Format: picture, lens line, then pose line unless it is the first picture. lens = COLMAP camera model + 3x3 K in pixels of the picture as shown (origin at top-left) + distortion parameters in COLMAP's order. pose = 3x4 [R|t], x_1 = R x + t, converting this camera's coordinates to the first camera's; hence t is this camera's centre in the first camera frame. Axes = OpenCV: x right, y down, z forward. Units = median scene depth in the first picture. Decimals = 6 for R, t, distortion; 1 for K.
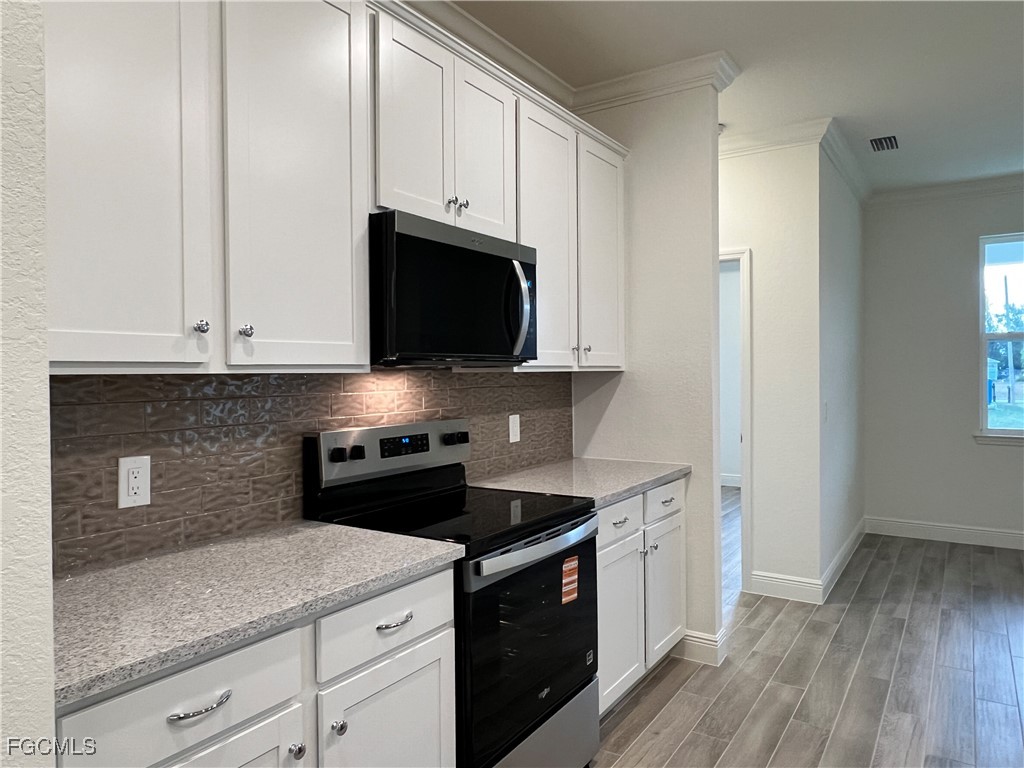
lens RADIAL K [[698.3, 0, 507.8], [0, 698.3, 379.1], [0, 0, 1]] dist [-0.000985, -0.007840]
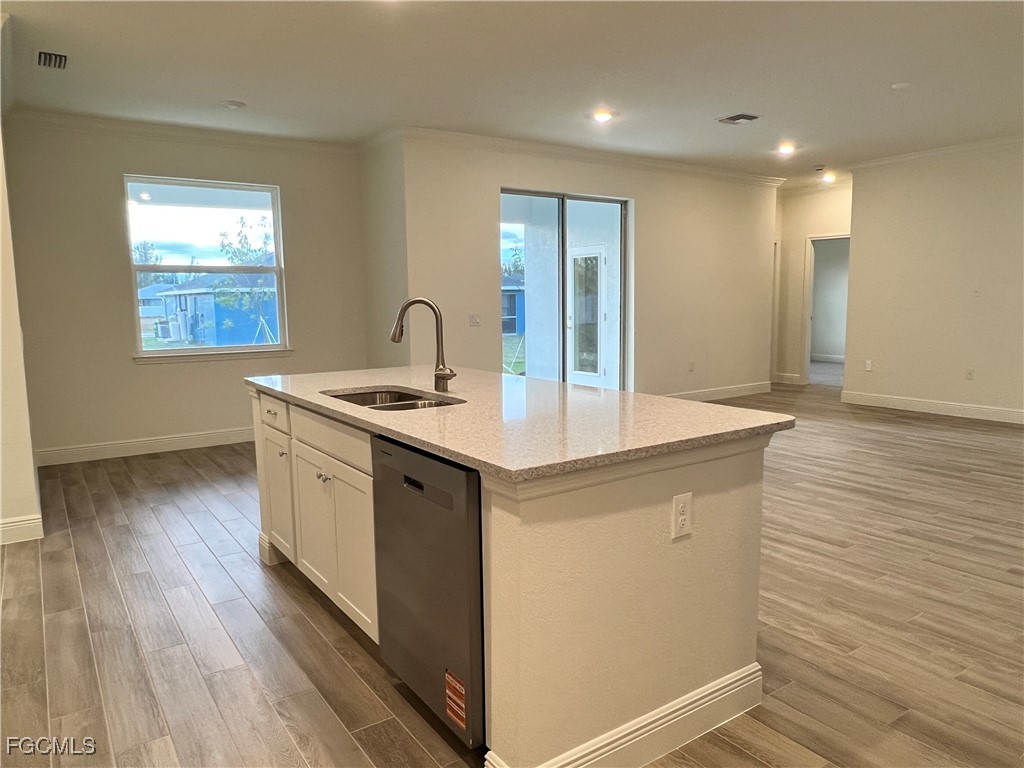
lens RADIAL K [[699.7, 0, 506.9], [0, 699.7, 382.2], [0, 0, 1]] dist [-0.003014, -0.003131]
pose [[0.377132, -0.106514, 0.920014, -0.341122], [0.020596, 0.994084, 0.106646, 0.036298], [-0.925930, -0.021271, 0.377095, 0.082684]]
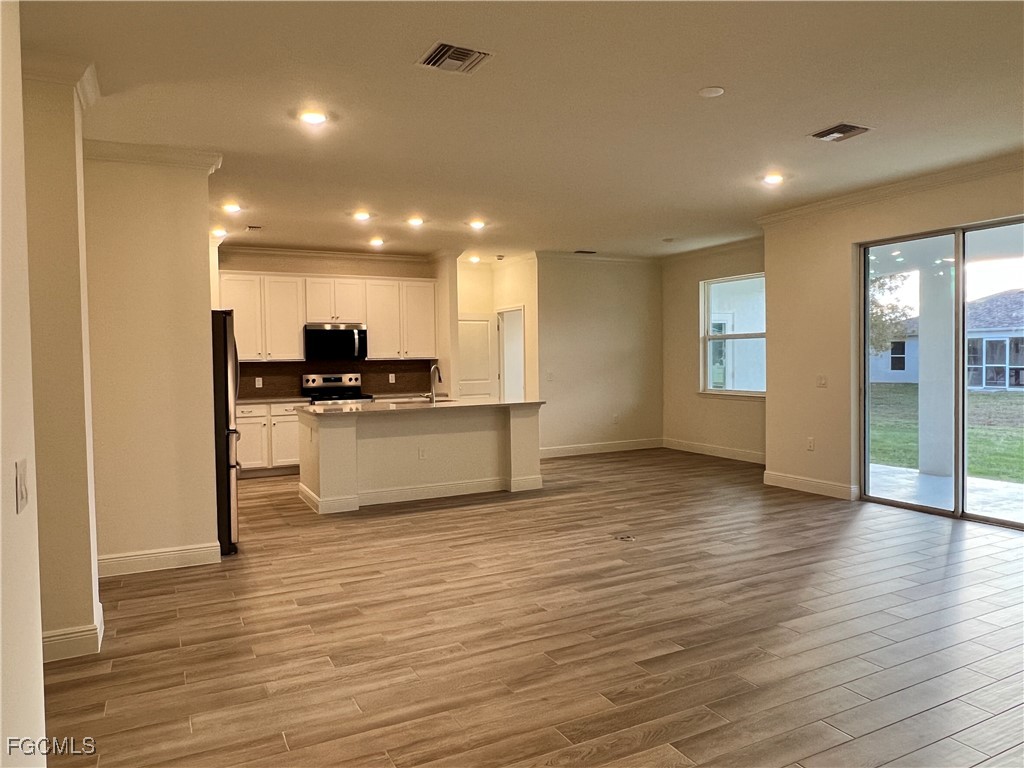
lens RADIAL K [[698.3, 0, 507.8], [0, 698.3, 379.1], [0, 0, 1]] dist [-0.000985, -0.007840]
pose [[0.868155, 0.010389, -0.496185, 2.938218], [0.003031, 0.999651, 0.026234, -0.006285], [0.496285, -0.024280, 0.867820, -2.075469]]
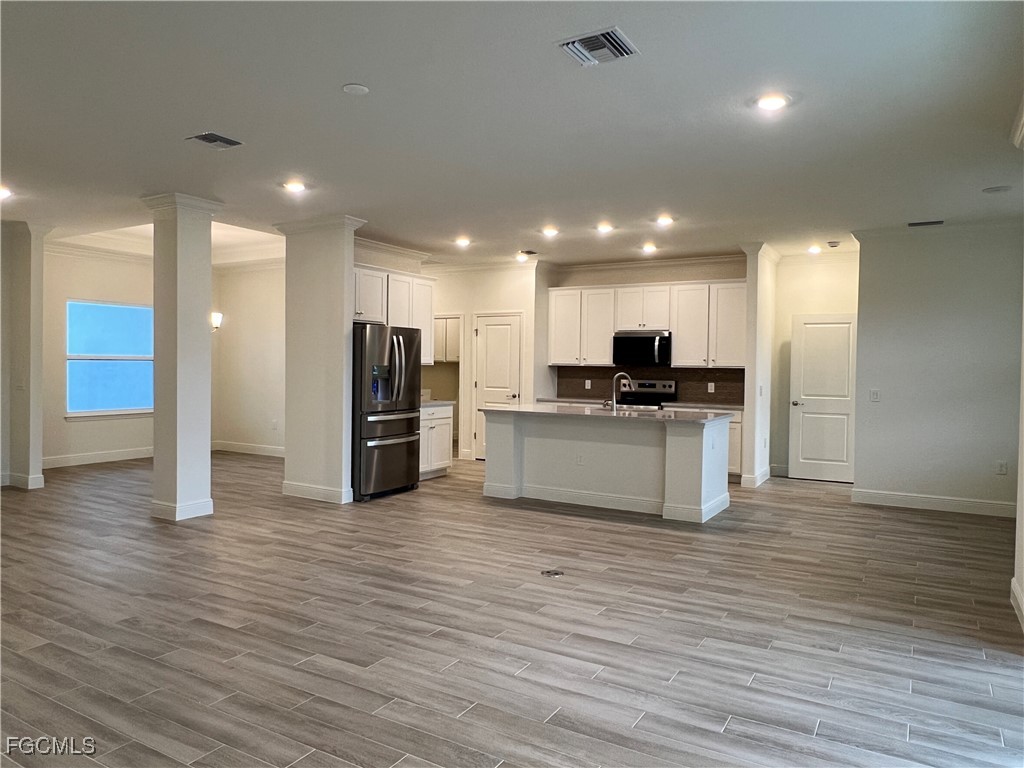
lens RADIAL K [[699.7, 0, 506.9], [0, 699.7, 382.2], [0, 0, 1]] dist [-0.003014, -0.003131]
pose [[0.044482, 0.034391, -0.998418, 4.248595], [-0.025398, 0.999123, 0.033284, -0.038891], [0.998687, 0.023878, 0.045316, 0.060623]]
